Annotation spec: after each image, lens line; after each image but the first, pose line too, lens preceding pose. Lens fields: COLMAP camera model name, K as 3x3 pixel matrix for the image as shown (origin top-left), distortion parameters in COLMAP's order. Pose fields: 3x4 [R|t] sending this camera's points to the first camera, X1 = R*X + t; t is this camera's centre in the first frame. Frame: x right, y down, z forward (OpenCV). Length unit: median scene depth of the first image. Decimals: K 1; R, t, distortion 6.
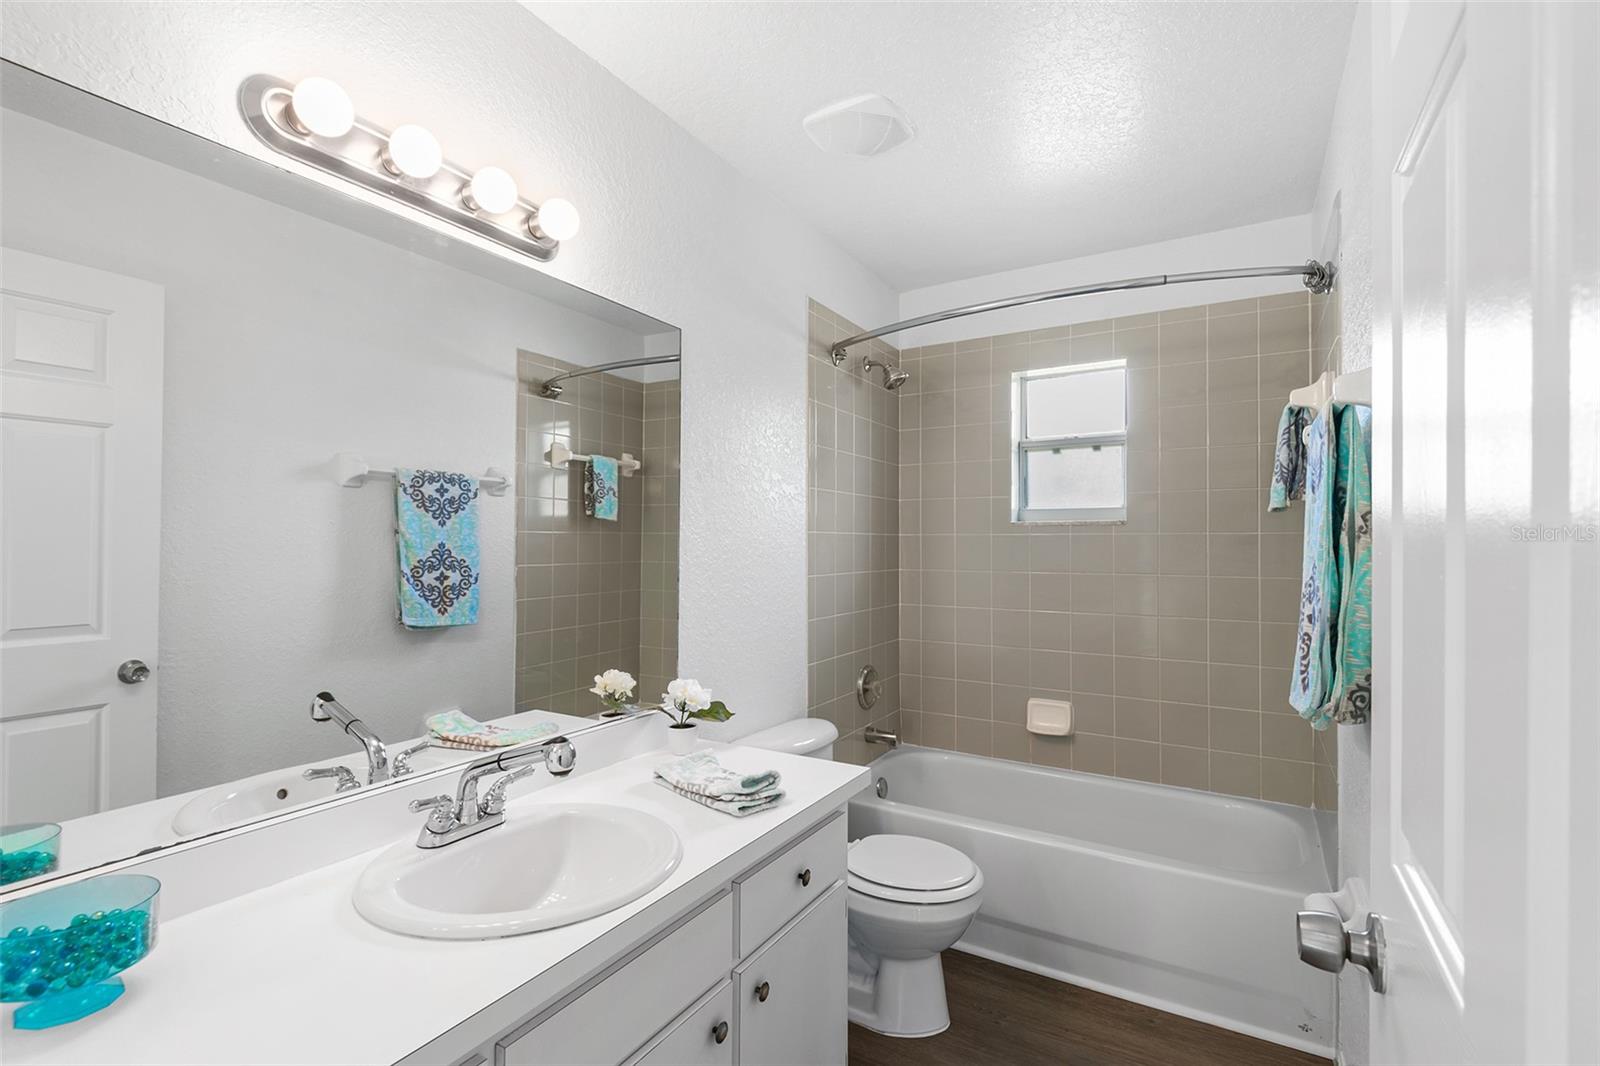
lens RADIAL K [[737.8, 0, 798.7], [0, 737.8, 546.4], [0, 0, 1]] dist [0.044443, -0.028730]
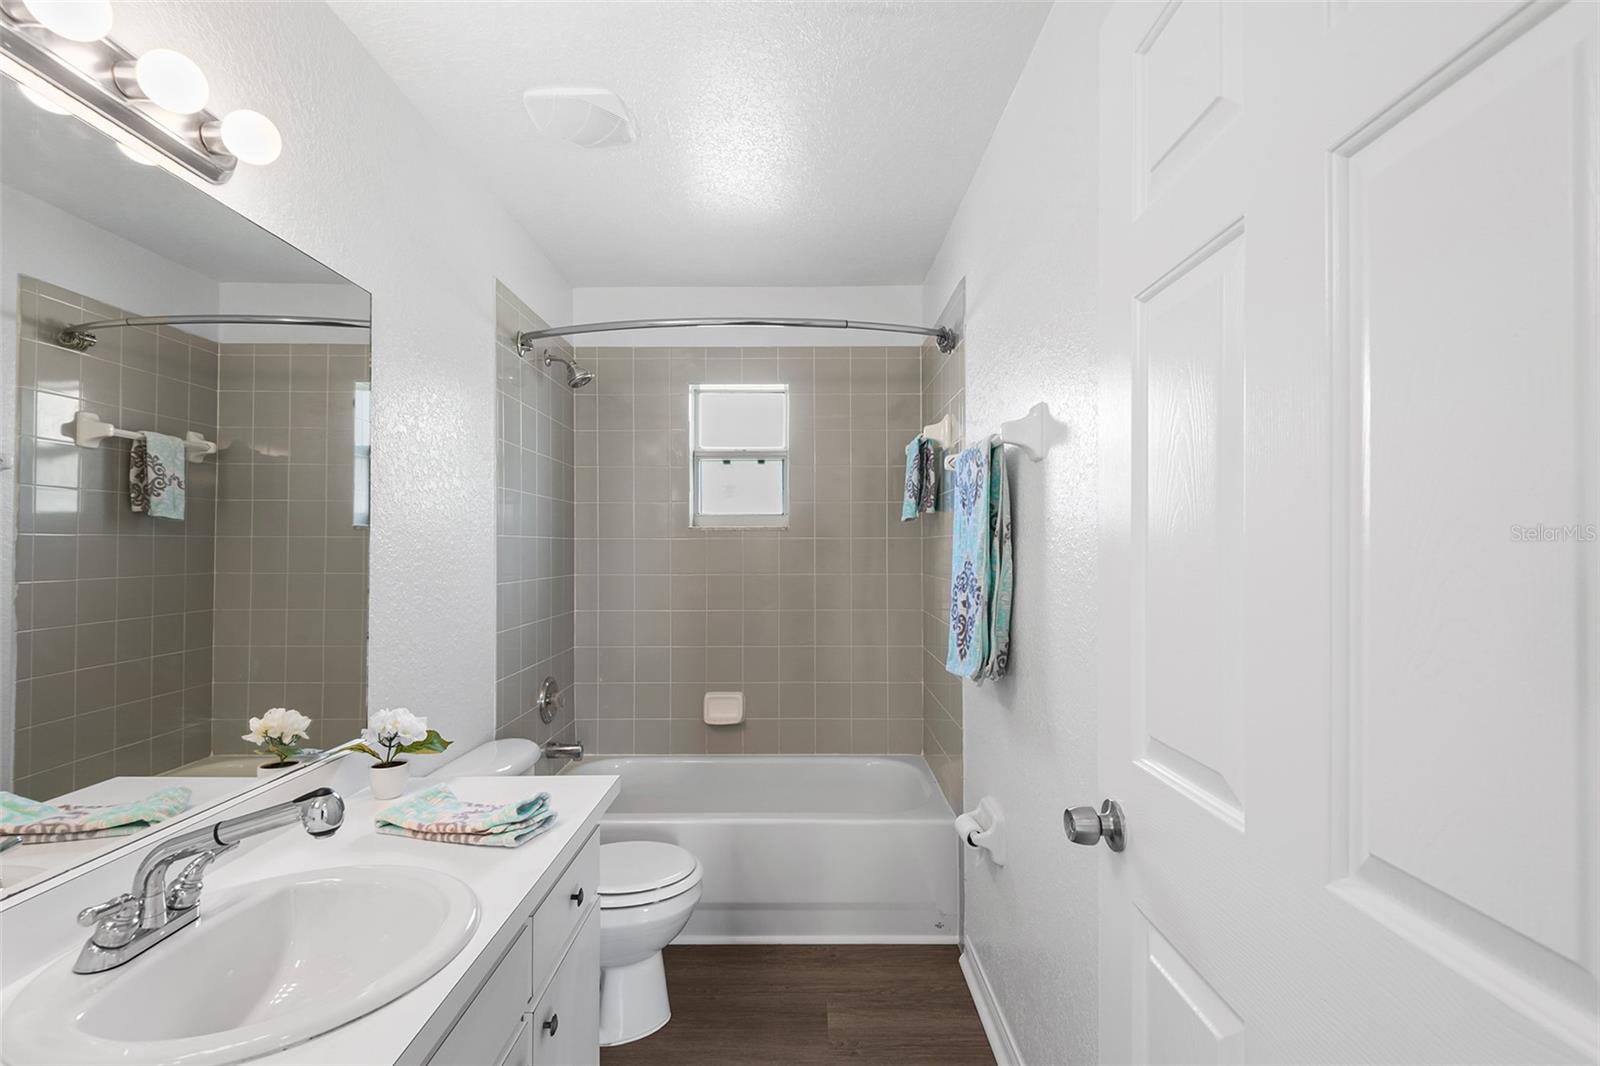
lens RADIAL K [[746.2, 0, 798.1], [0, 746.2, 551.6], [0, 0, 1]] dist [0.043002, -0.025940]
pose [[0.862537, -0.007829, 0.505934, -0.171904], [0.007063, 0.999969, 0.003432, -0.000807], [-0.505945, 0.000613, 0.862565, 0.014512]]
